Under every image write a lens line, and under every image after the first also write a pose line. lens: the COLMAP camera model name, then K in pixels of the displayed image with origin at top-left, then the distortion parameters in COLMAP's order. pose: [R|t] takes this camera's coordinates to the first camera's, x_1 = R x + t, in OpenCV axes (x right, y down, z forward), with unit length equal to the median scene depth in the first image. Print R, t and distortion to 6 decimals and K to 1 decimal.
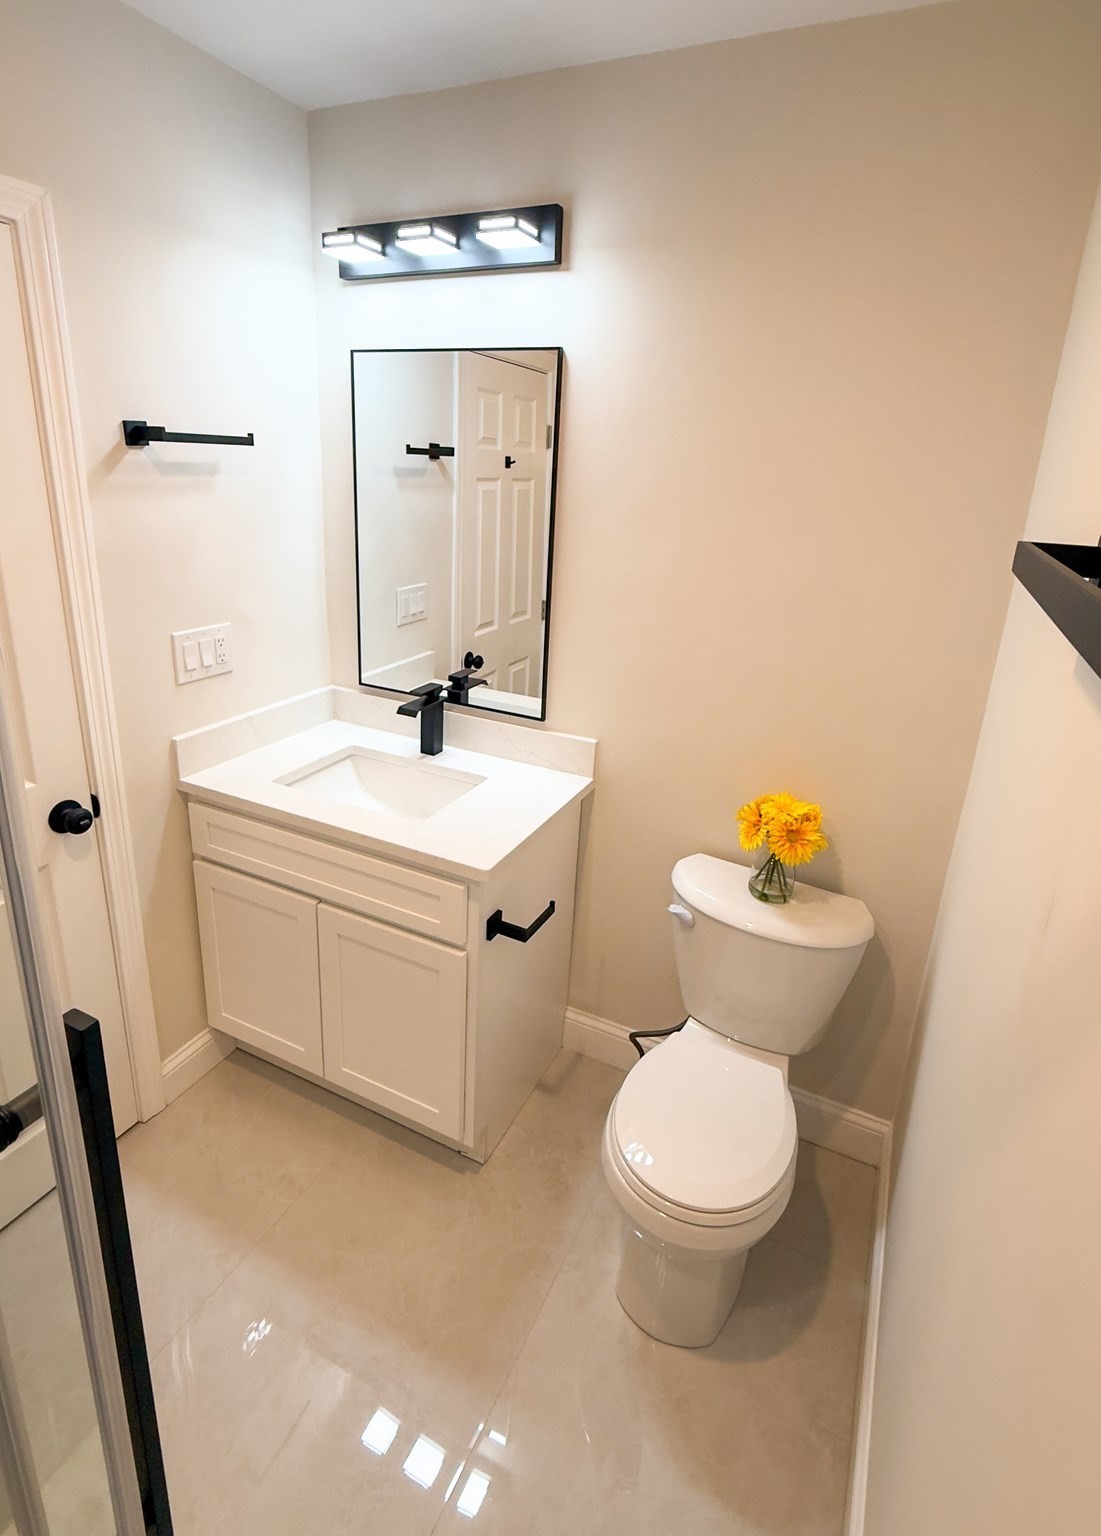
lens RADIAL K [[782.3, 0, 547.9], [0, 782.3, 707.3], [0, 0, 1]] dist [0.005798, 0.000844]
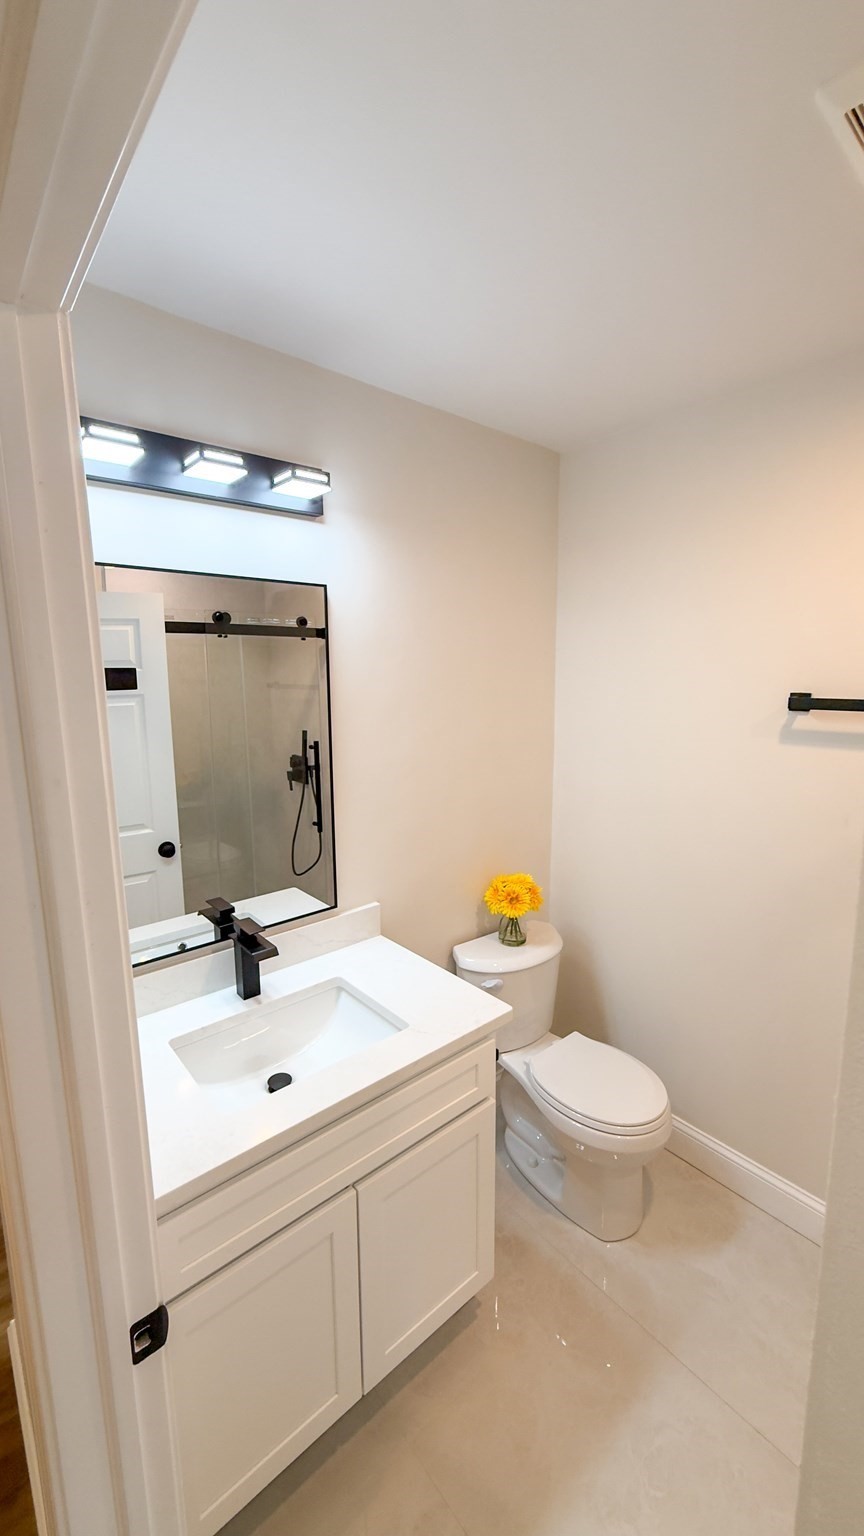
lens RADIAL K [[612.3, 0, 435.8], [0, 612.3, 764.3], [0, 0, 1]] dist [-0.000812, 0.000378]
pose [[0.397025, -0.189187, 0.898098, -0.789926], [0.296457, 0.952507, 0.069593, -0.220790], [-0.868611, 0.238617, 0.434255, 0.527459]]
